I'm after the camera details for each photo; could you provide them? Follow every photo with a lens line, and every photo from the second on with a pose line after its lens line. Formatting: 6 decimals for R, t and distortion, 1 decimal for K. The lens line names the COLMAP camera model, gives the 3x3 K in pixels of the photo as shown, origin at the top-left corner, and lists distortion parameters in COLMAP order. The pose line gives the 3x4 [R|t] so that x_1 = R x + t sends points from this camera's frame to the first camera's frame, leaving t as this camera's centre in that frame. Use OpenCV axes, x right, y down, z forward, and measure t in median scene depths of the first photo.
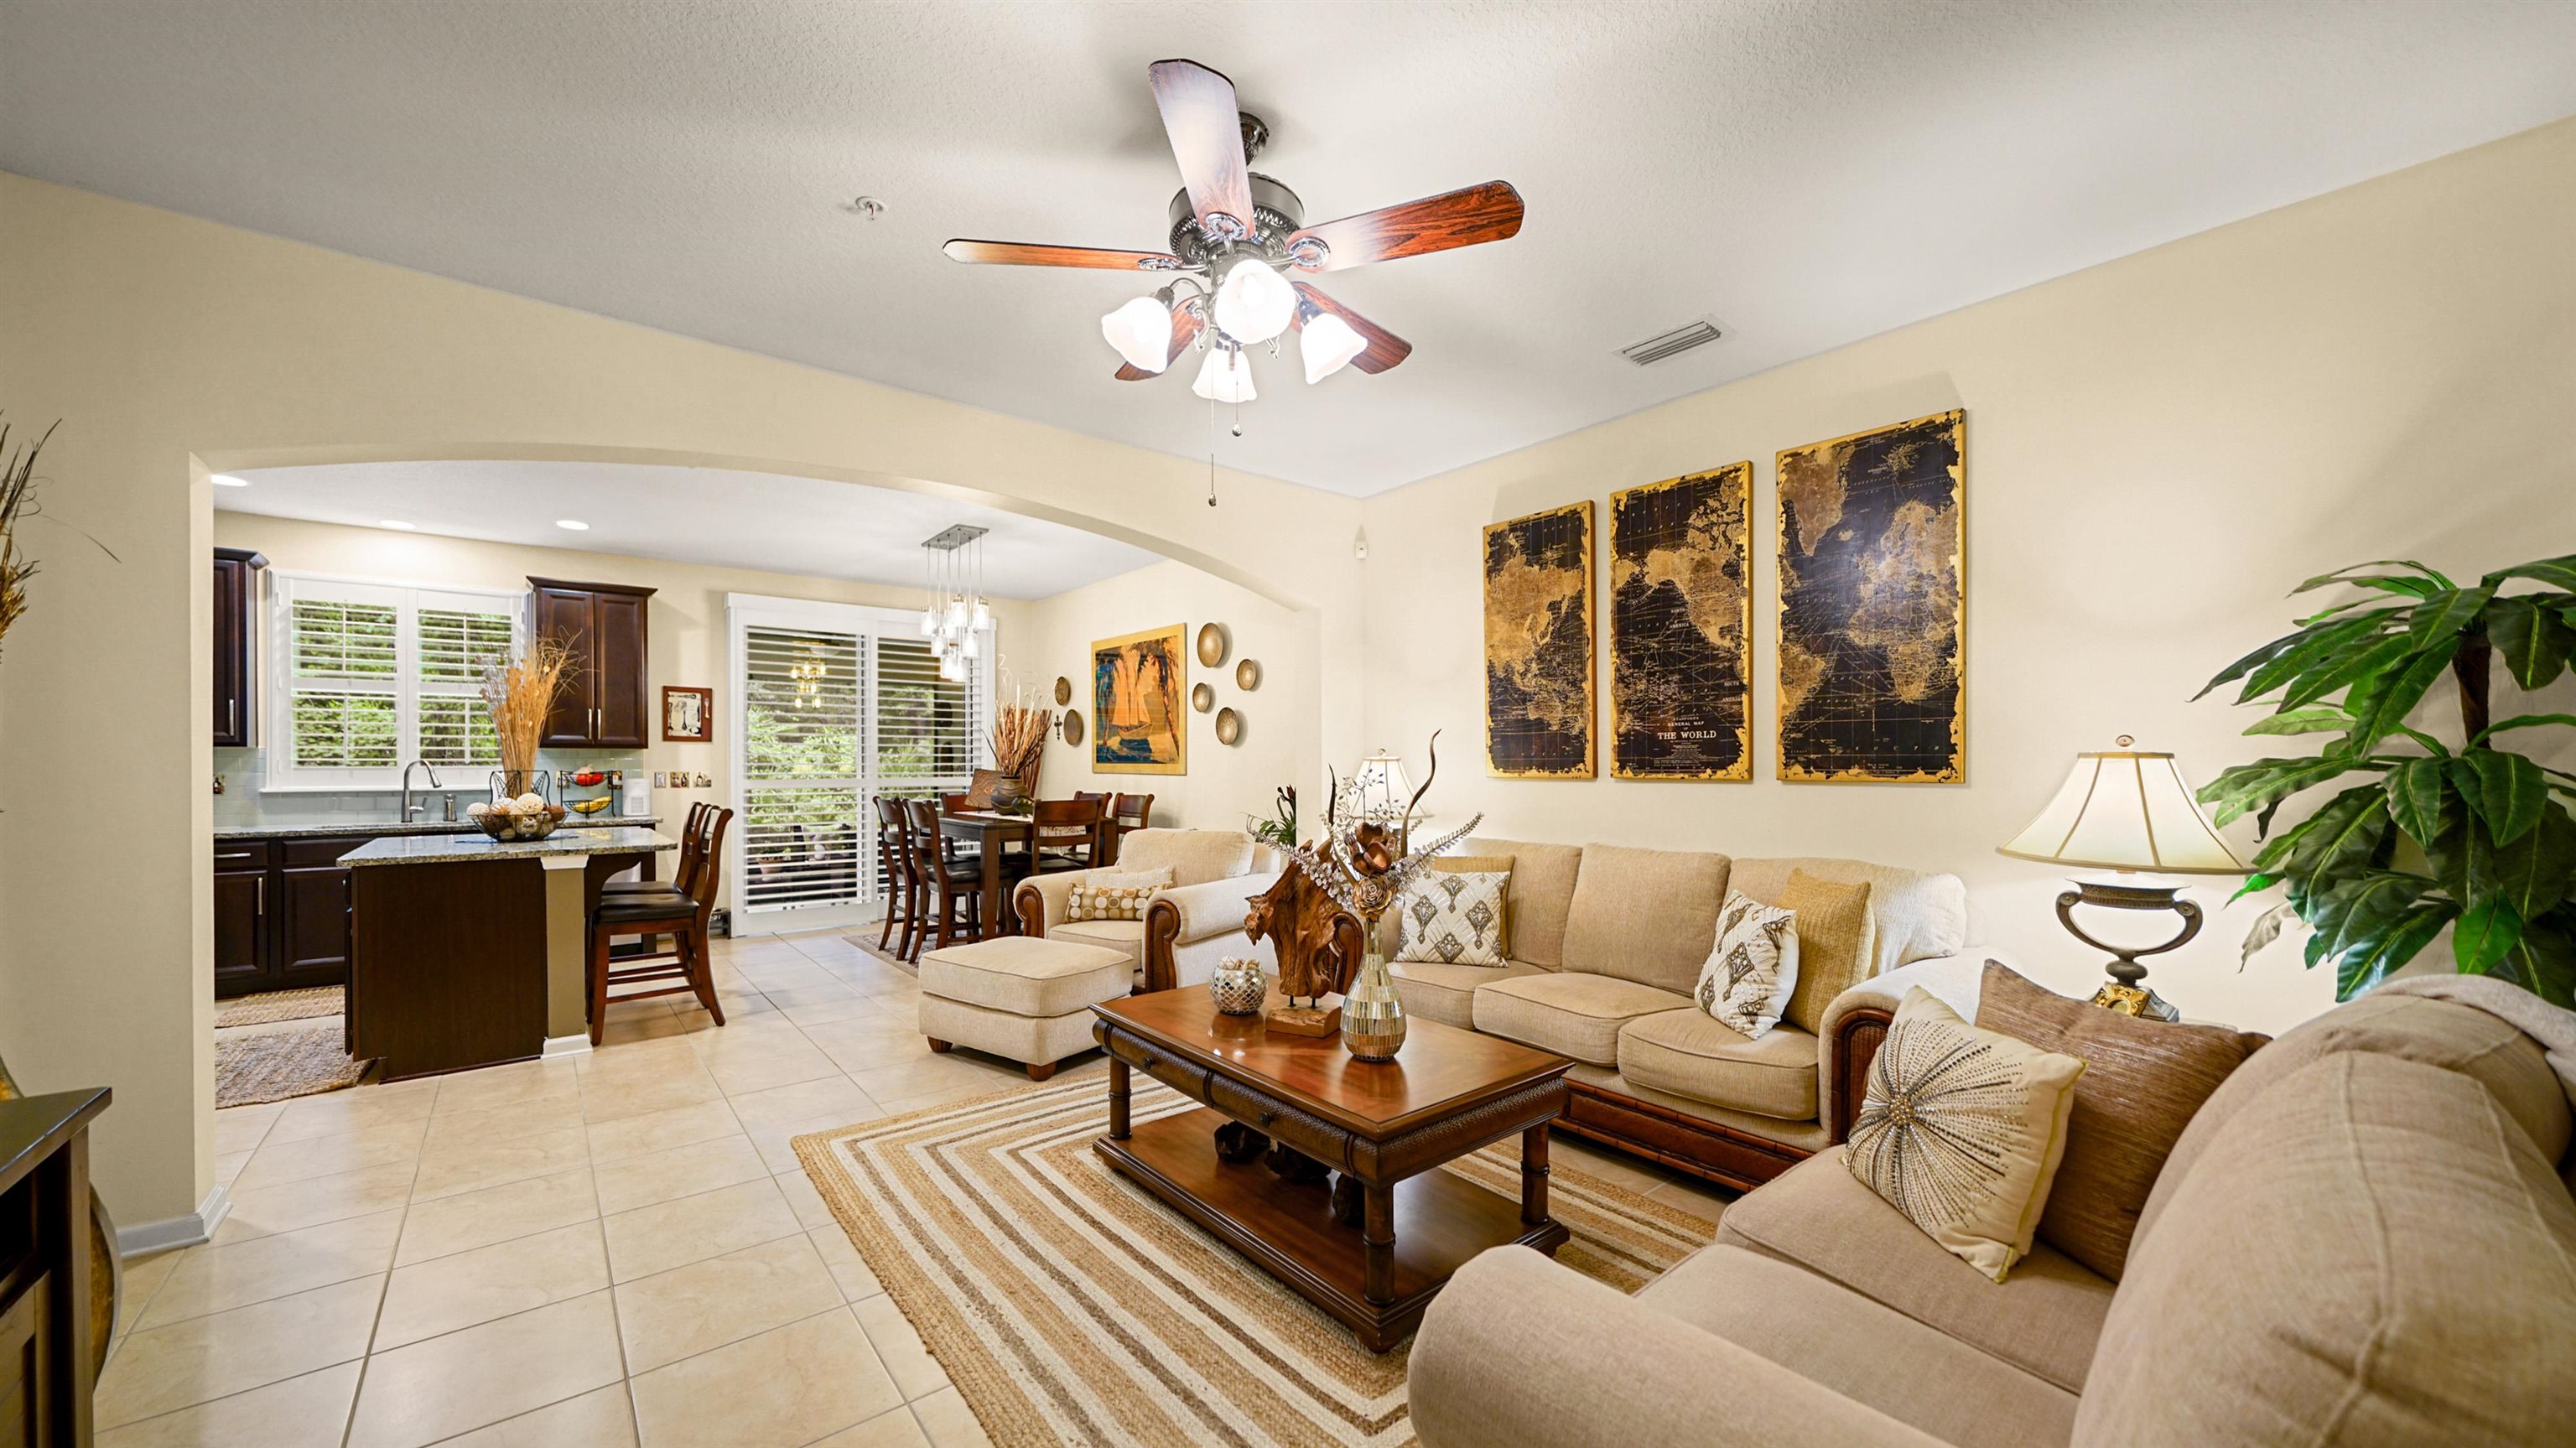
lens RADIAL K [[919.9, 0, 1279.9], [0, 919.9, 748.8], [0, 0, 1]] dist [-0.000977, 0.000084]
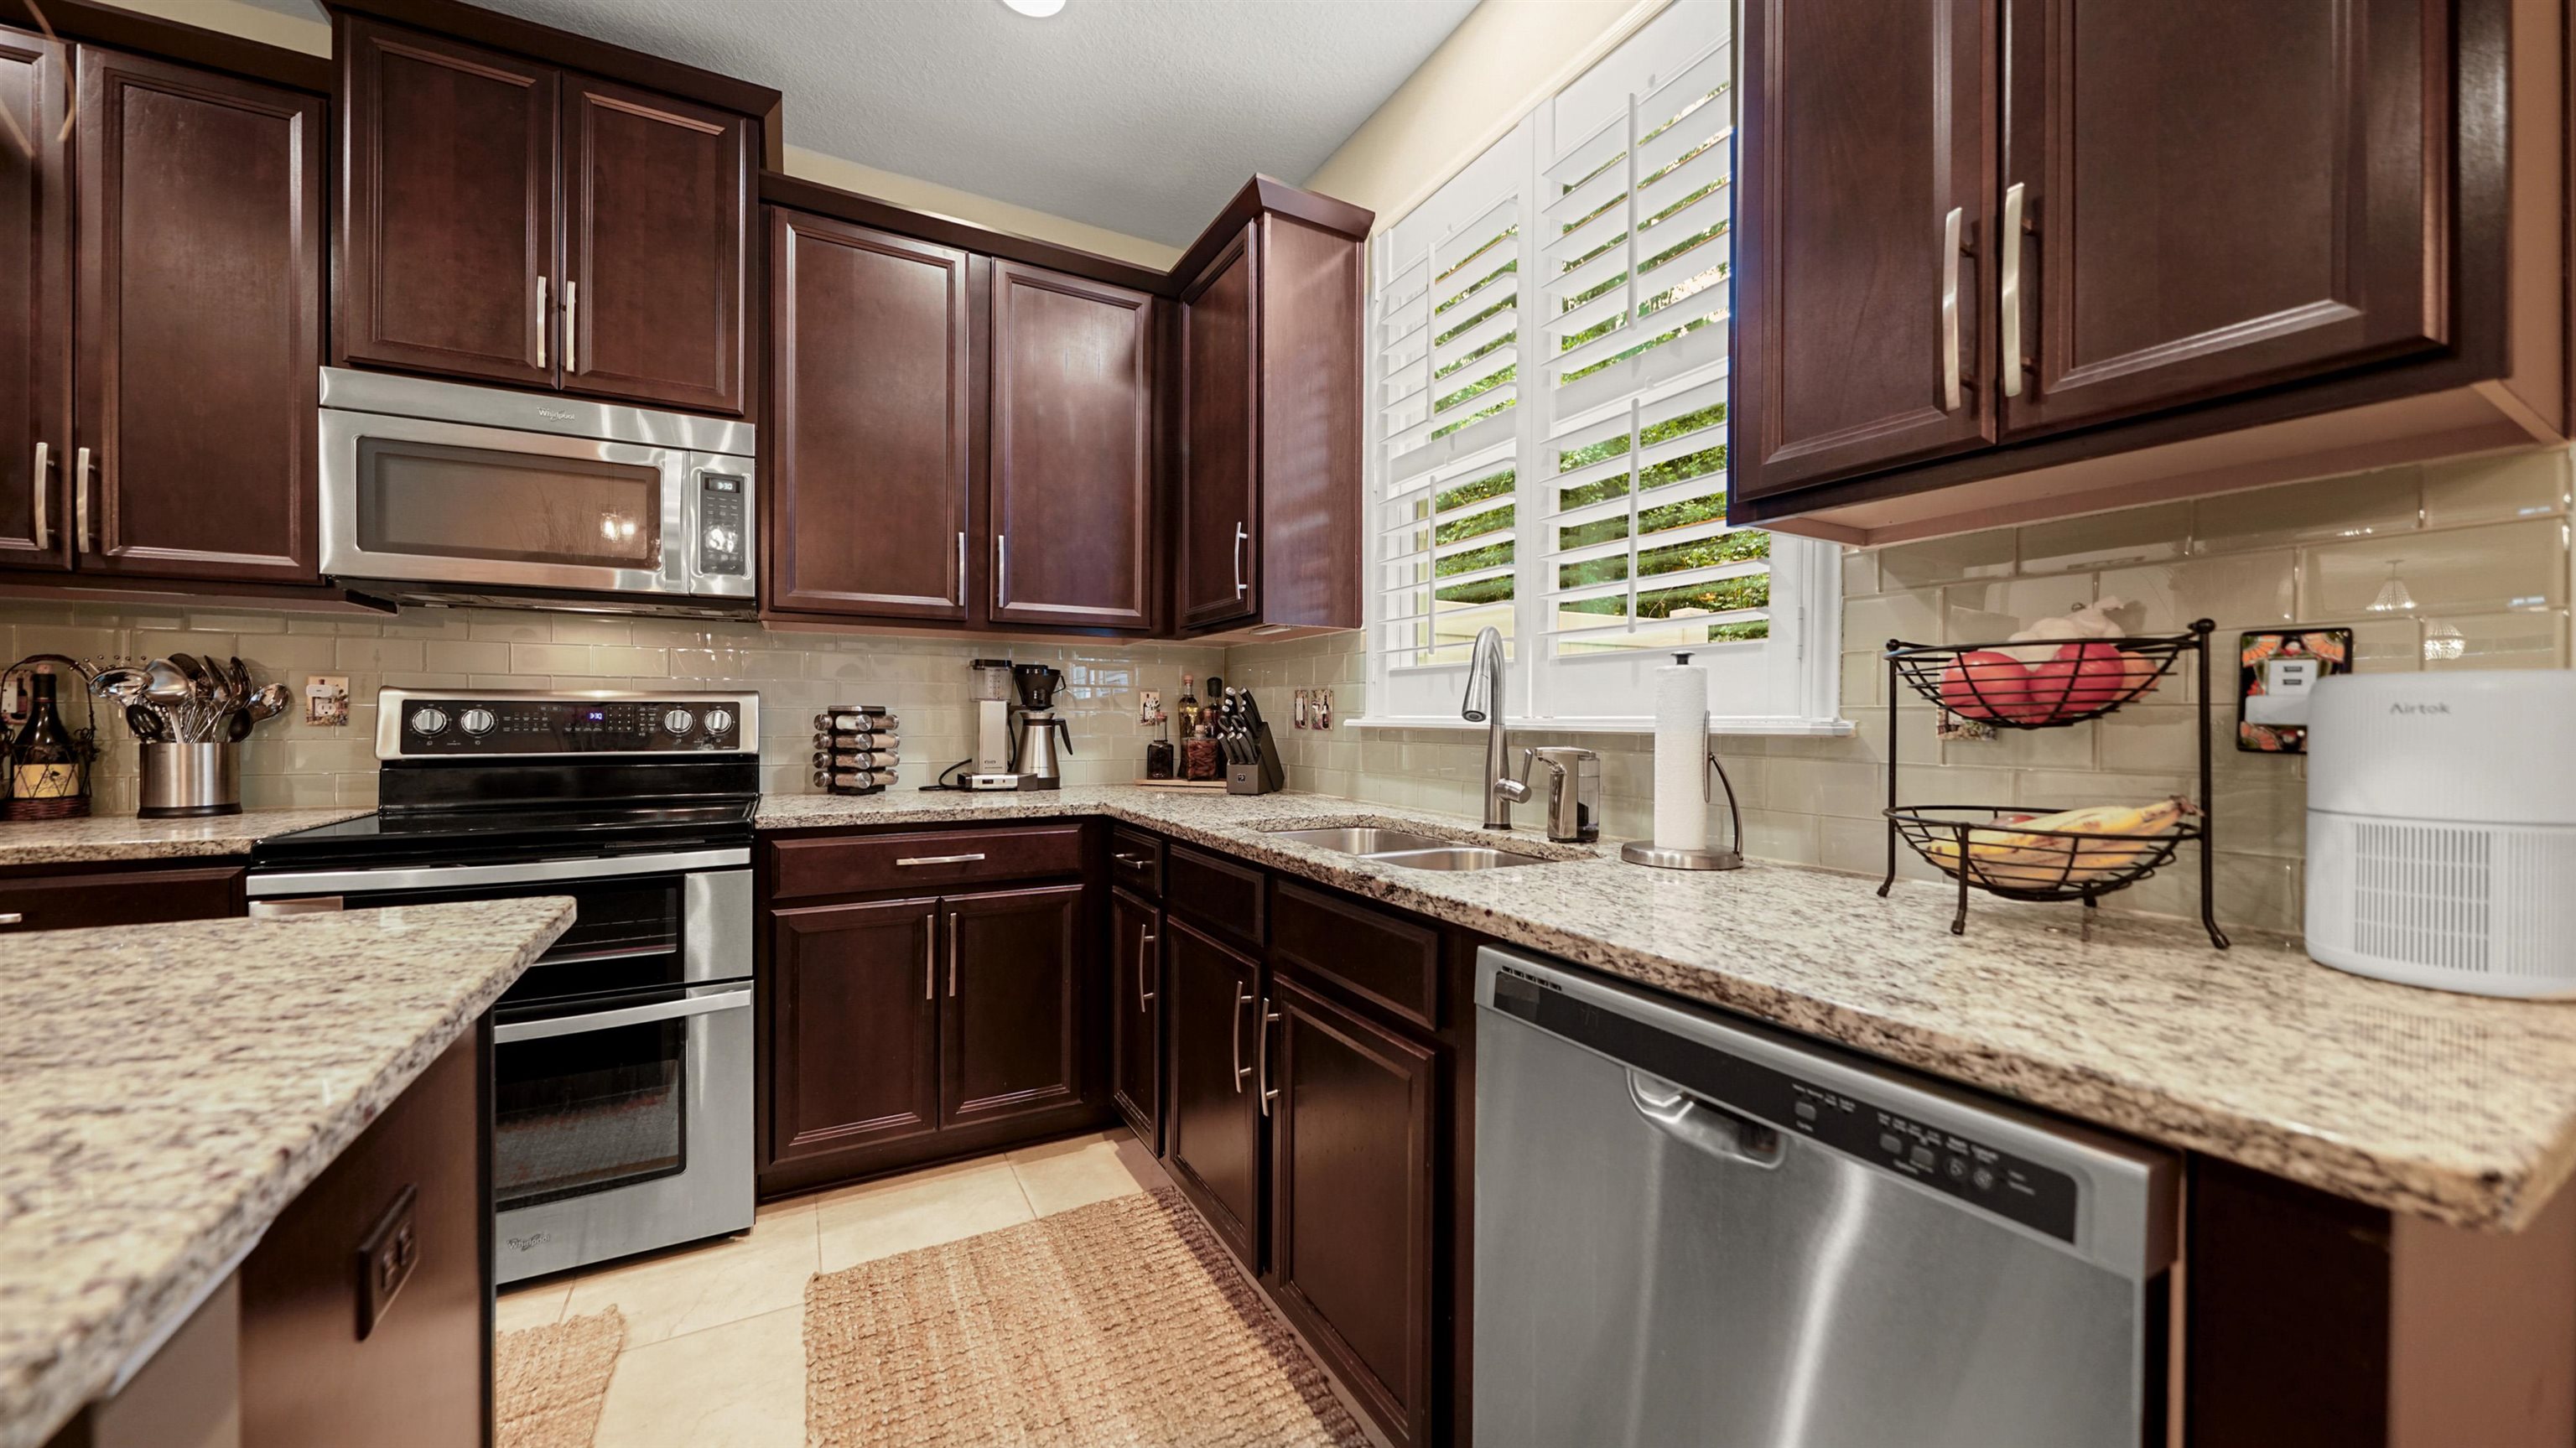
lens RADIAL K [[910.7, 0, 1279.2], [0, 910.7, 730.1], [0, 0, 1]] dist [0.001021, 0.000105]
pose [[-0.183081, 0.012336, -0.983020, -0.554233], [0.011717, 0.999878, 0.010365, 0.036730], [0.983028, -0.009620, -0.183203, 0.873343]]
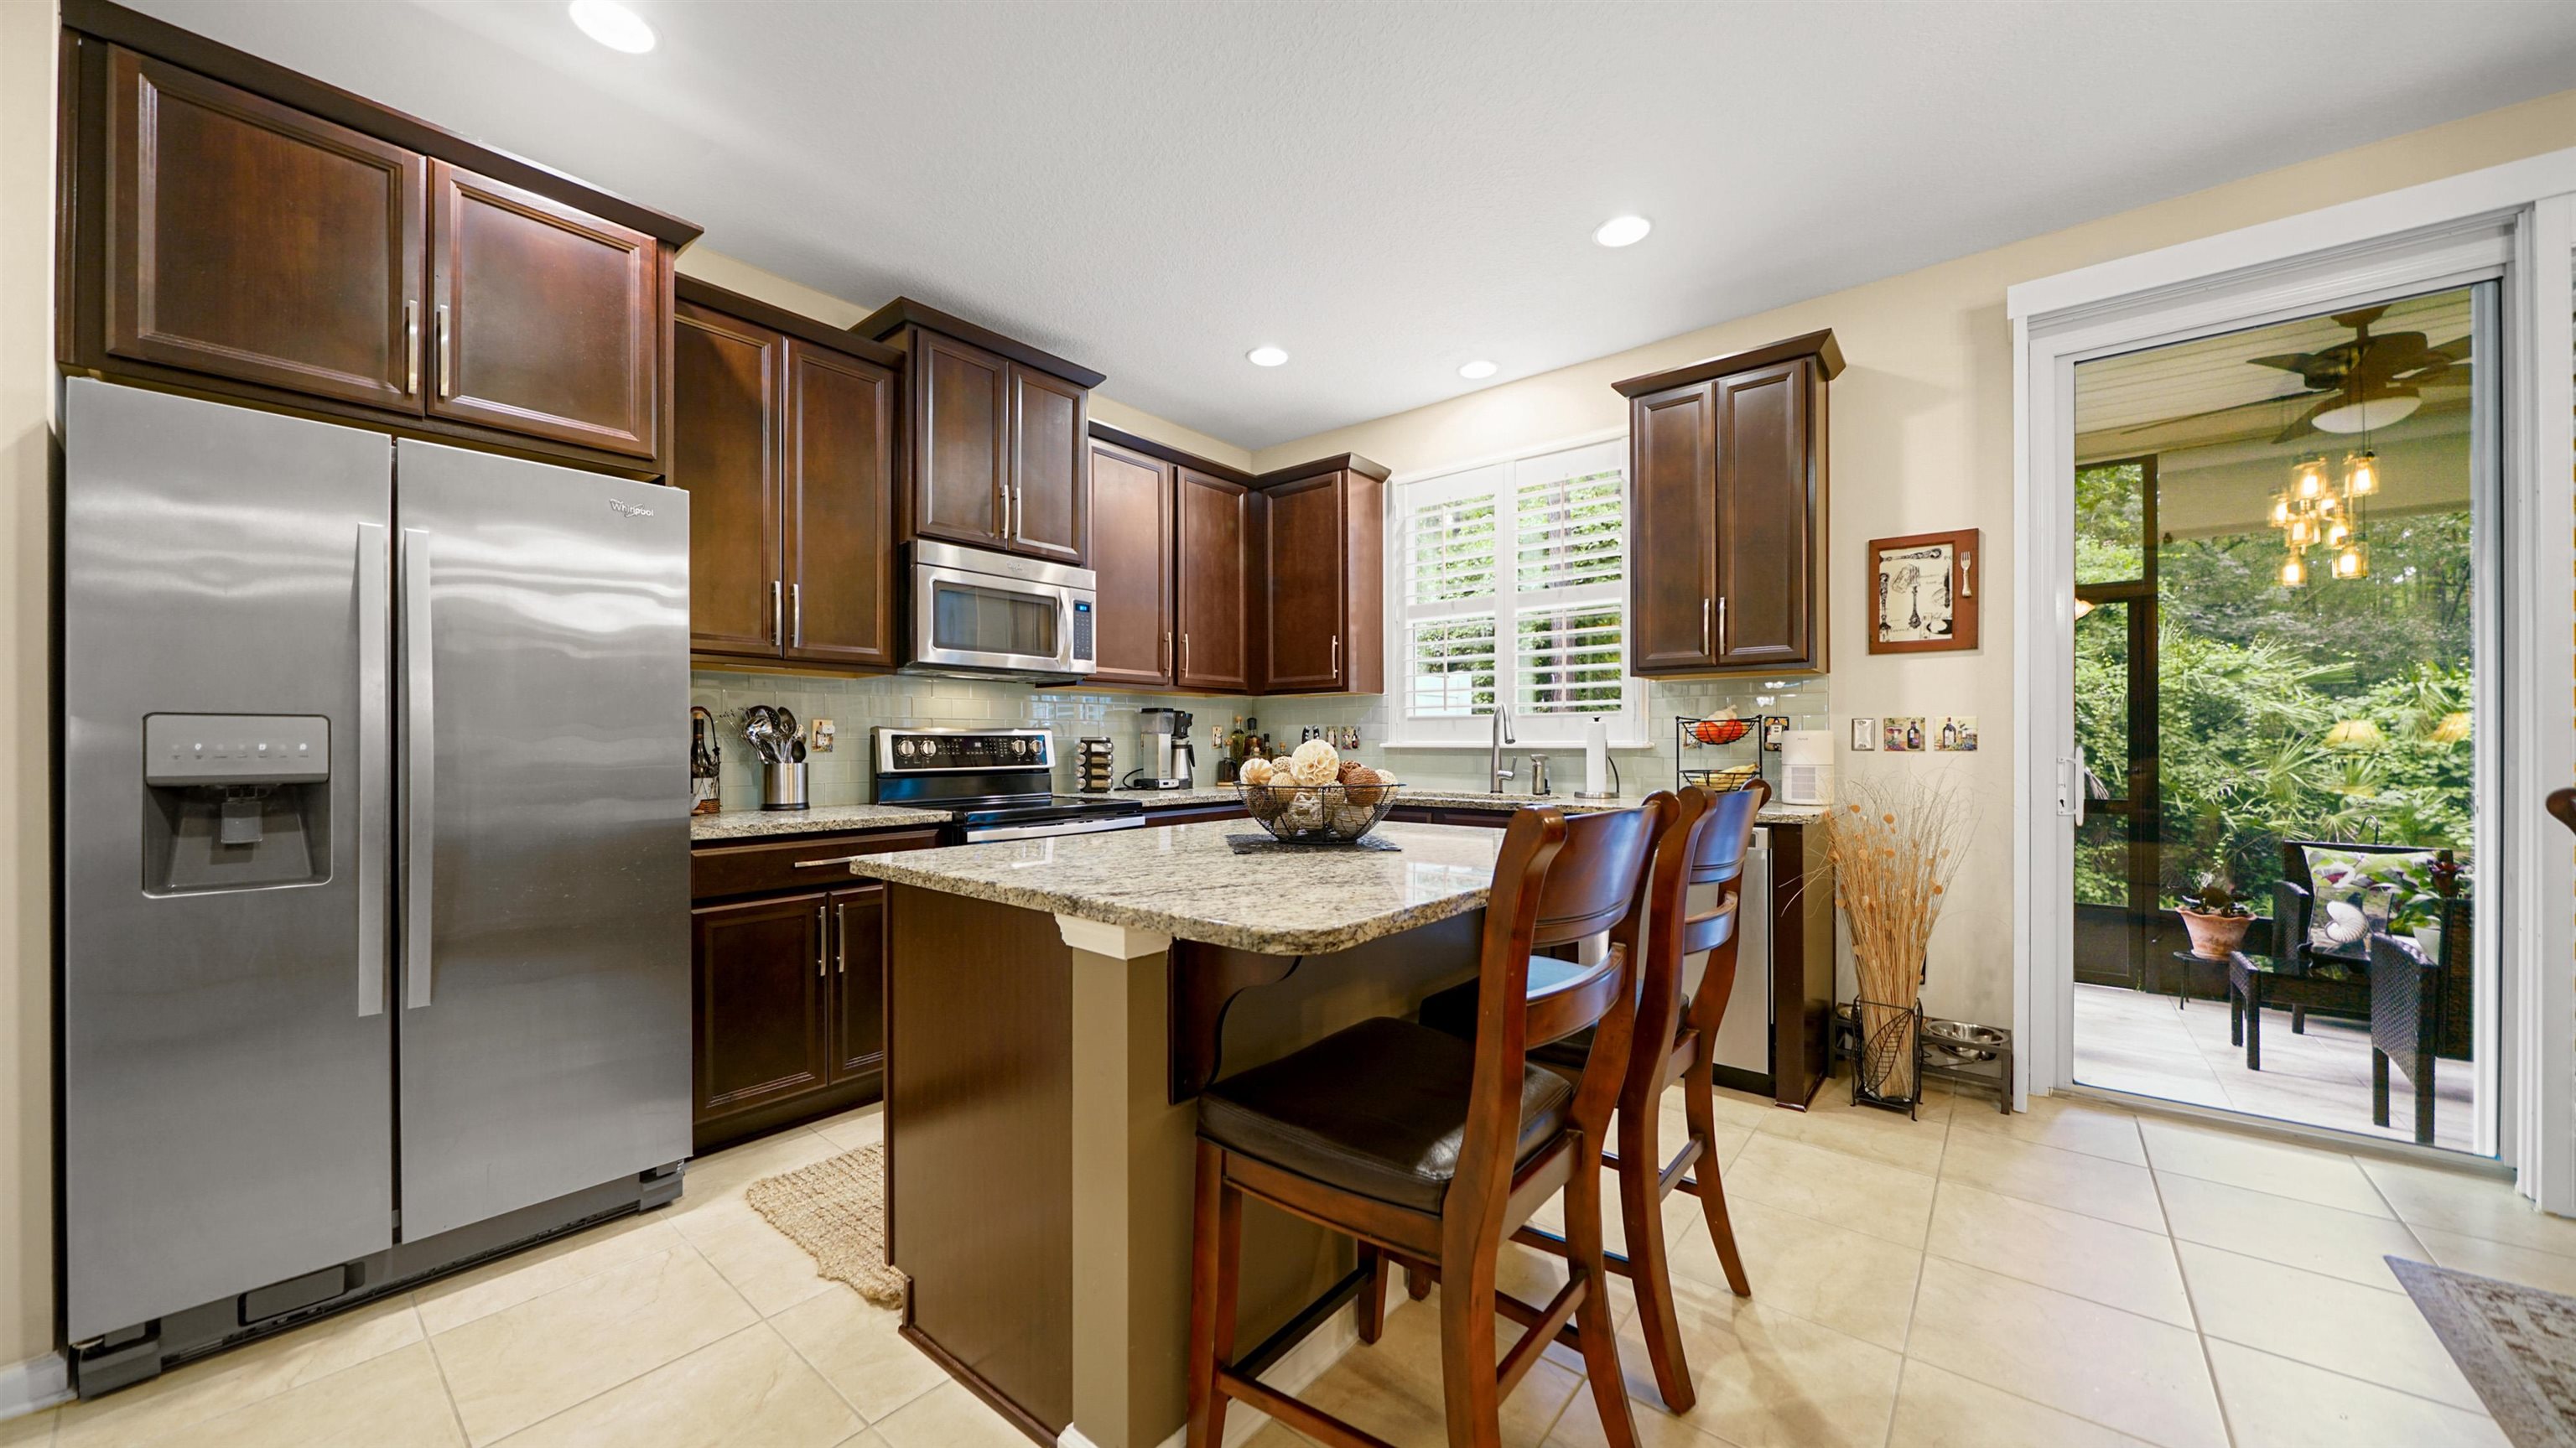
lens RADIAL K [[919.9, 0, 1279.9], [0, 919.9, 748.8], [0, 0, 1]] dist [-0.000977, 0.000084]
pose [[0.204179, 0.005575, -0.978918, -0.270511], [0.017541, 0.999802, 0.009353, 0.032564], [0.978776, -0.019081, 0.204041, 0.620963]]
